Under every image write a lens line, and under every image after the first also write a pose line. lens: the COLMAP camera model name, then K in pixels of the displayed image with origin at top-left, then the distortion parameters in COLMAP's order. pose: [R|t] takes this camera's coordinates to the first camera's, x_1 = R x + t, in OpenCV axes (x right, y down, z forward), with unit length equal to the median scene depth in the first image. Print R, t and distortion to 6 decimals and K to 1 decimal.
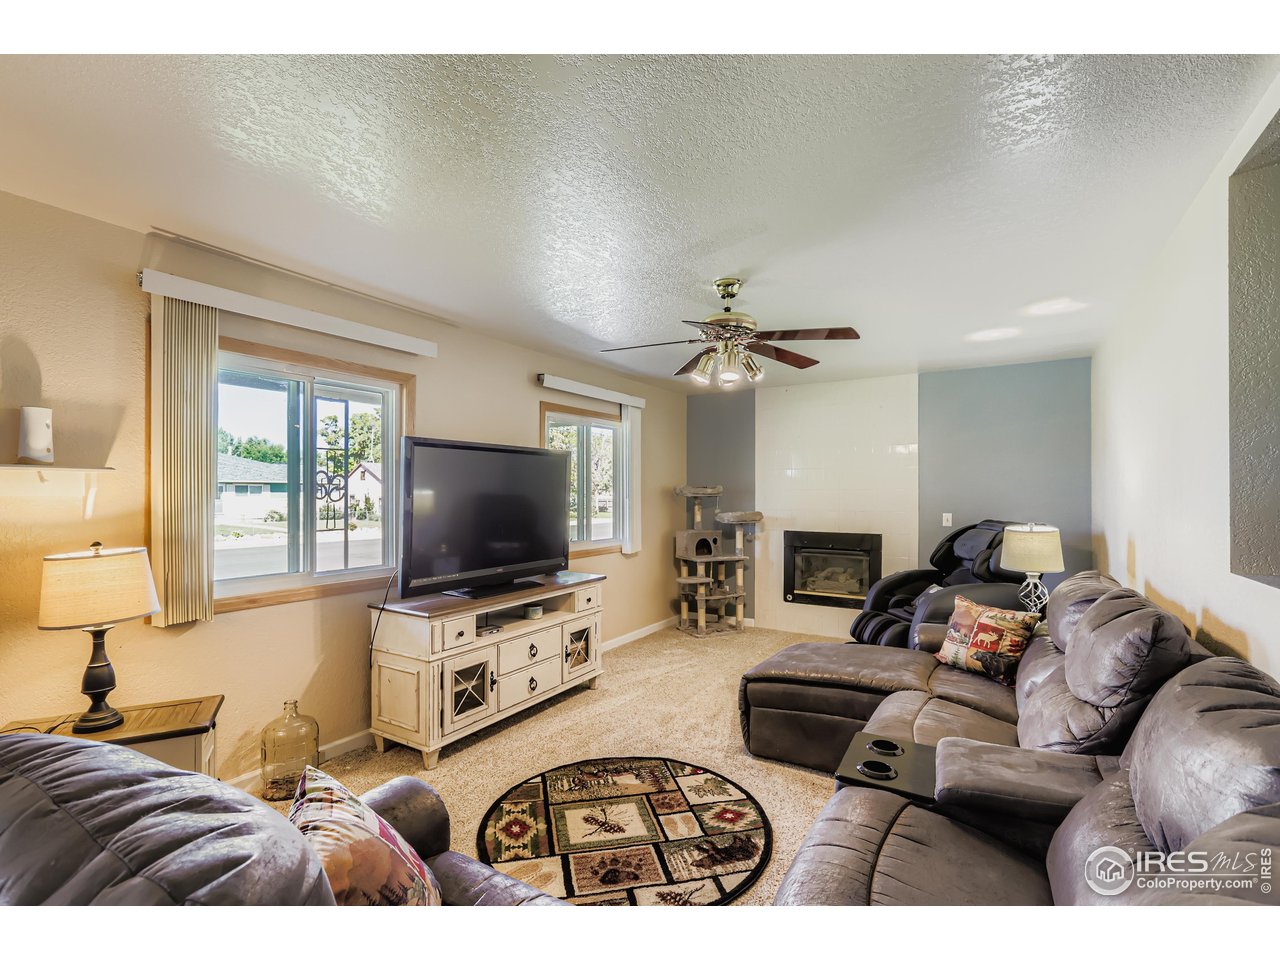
lens RADIAL K [[576.0, 0, 638.9], [0, 576.0, 483.9], [0, 0, 1]] dist [-0.011839, 0.000310]
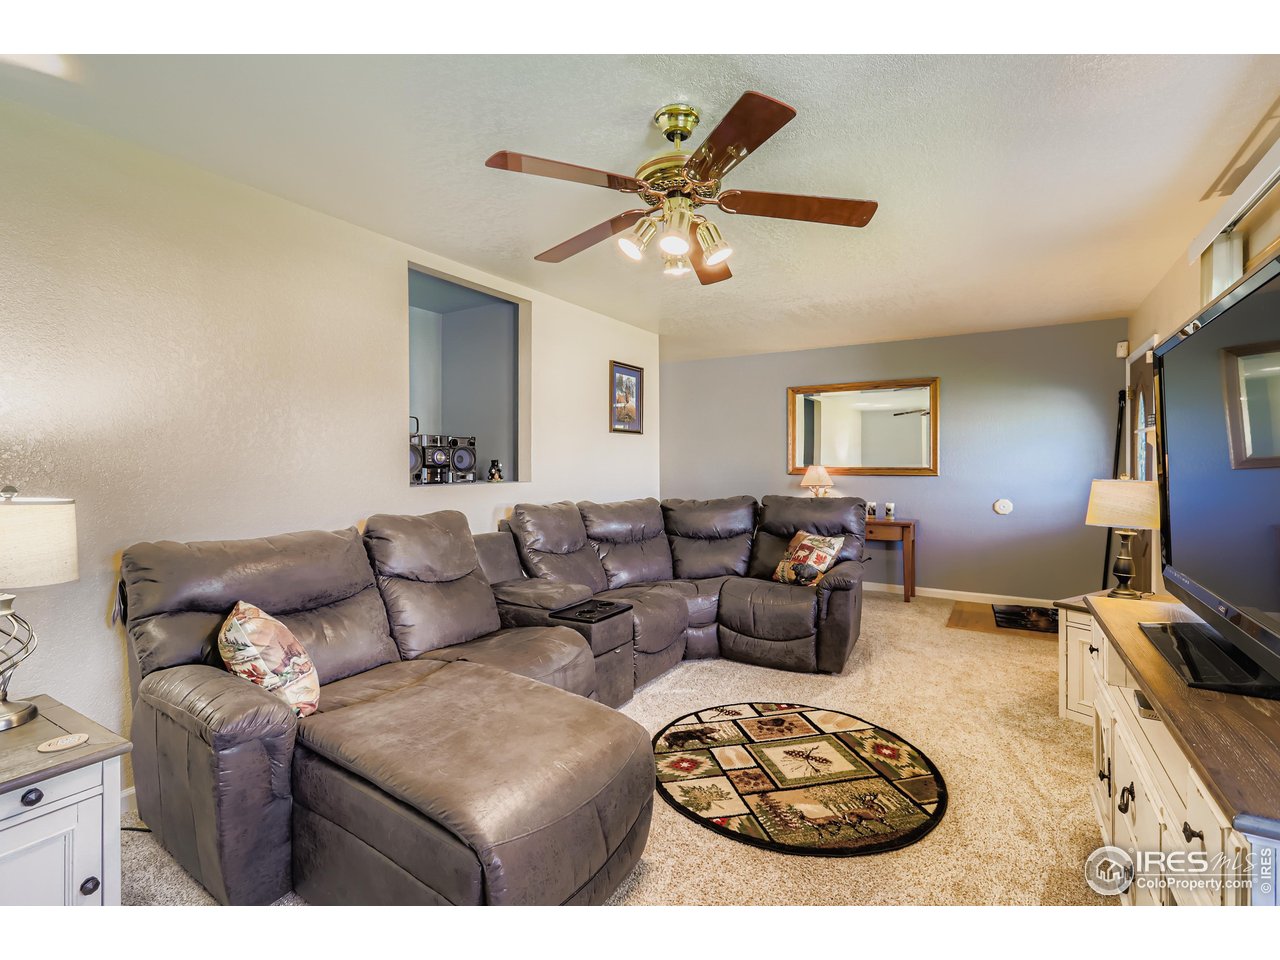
lens RADIAL K [[576.0, 0, 638.9], [0, 576.0, 483.9], [0, 0, 1]] dist [-0.011839, 0.000310]
pose [[-0.999997, 0.001915, 0.001804, 0.236405], [0.001958, 0.999699, 0.024448, 0.073684], [-0.001756, 0.024451, -0.999699, 1.994226]]
